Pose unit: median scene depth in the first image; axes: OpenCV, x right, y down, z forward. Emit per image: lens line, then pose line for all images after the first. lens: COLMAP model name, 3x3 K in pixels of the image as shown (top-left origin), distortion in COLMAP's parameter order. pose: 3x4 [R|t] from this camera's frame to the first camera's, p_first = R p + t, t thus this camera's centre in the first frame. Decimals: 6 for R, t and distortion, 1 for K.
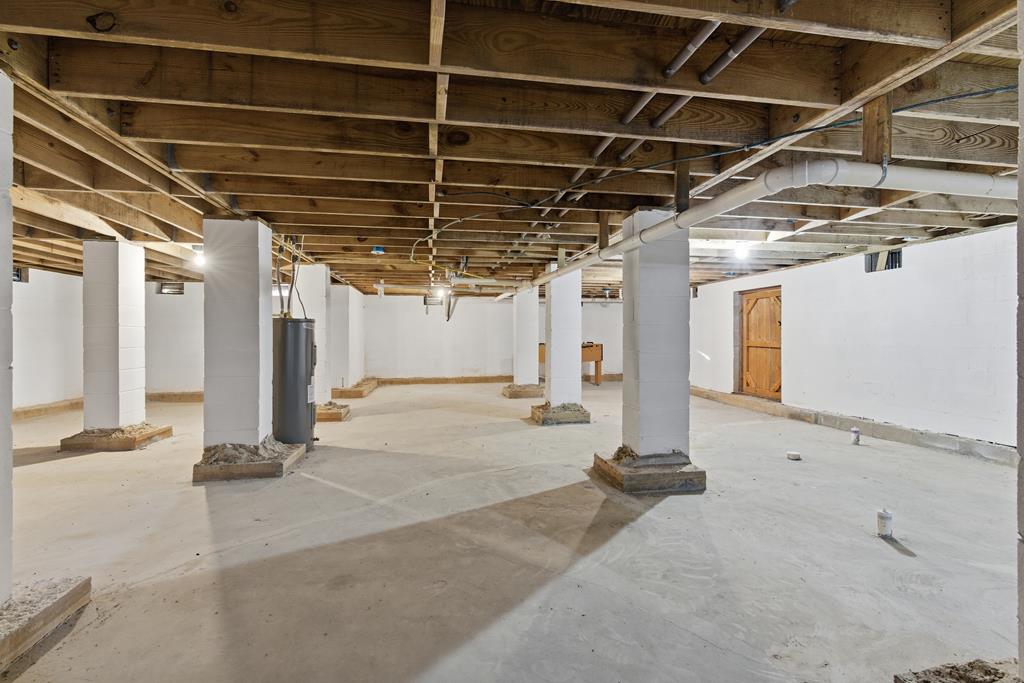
lens RADIAL K [[462.3, 0, 512.2], [0, 462.3, 336.8], [0, 0, 1]] dist [0.000210, -0.000022]
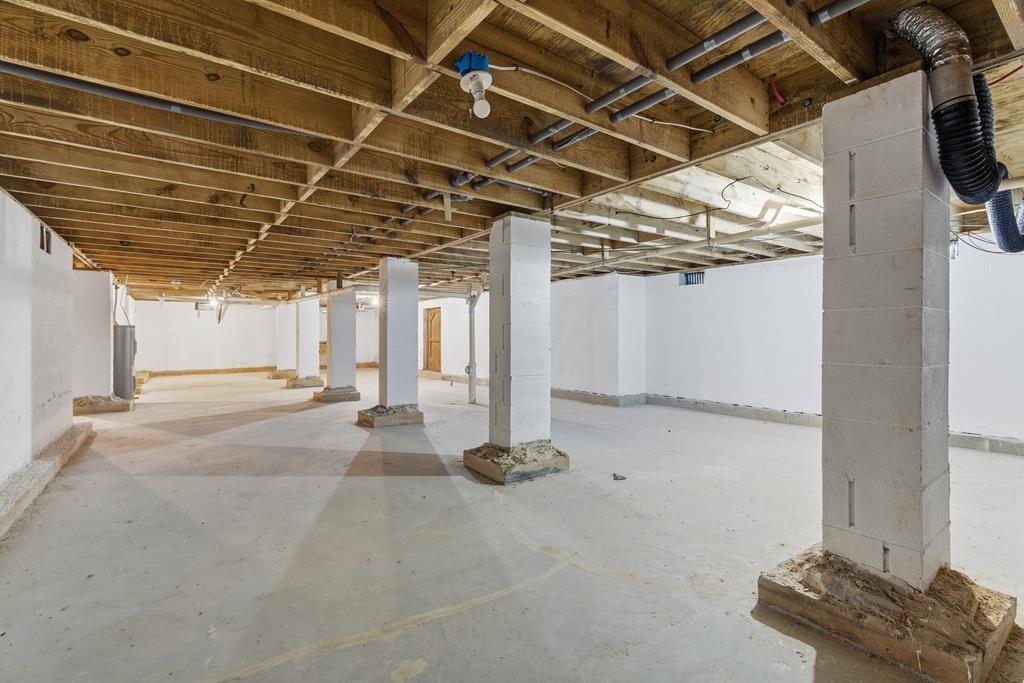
lens RADIAL K [[462.3, 0, 512.2], [0, 462.3, 336.8], [0, 0, 1]] dist [0.000210, -0.000022]
pose [[0.898643, -0.001447, 0.438678, 0.045797], [0.000705, 0.999998, 0.001854, 0.000471], [-0.438680, -0.001357, 0.898642, -0.862144]]
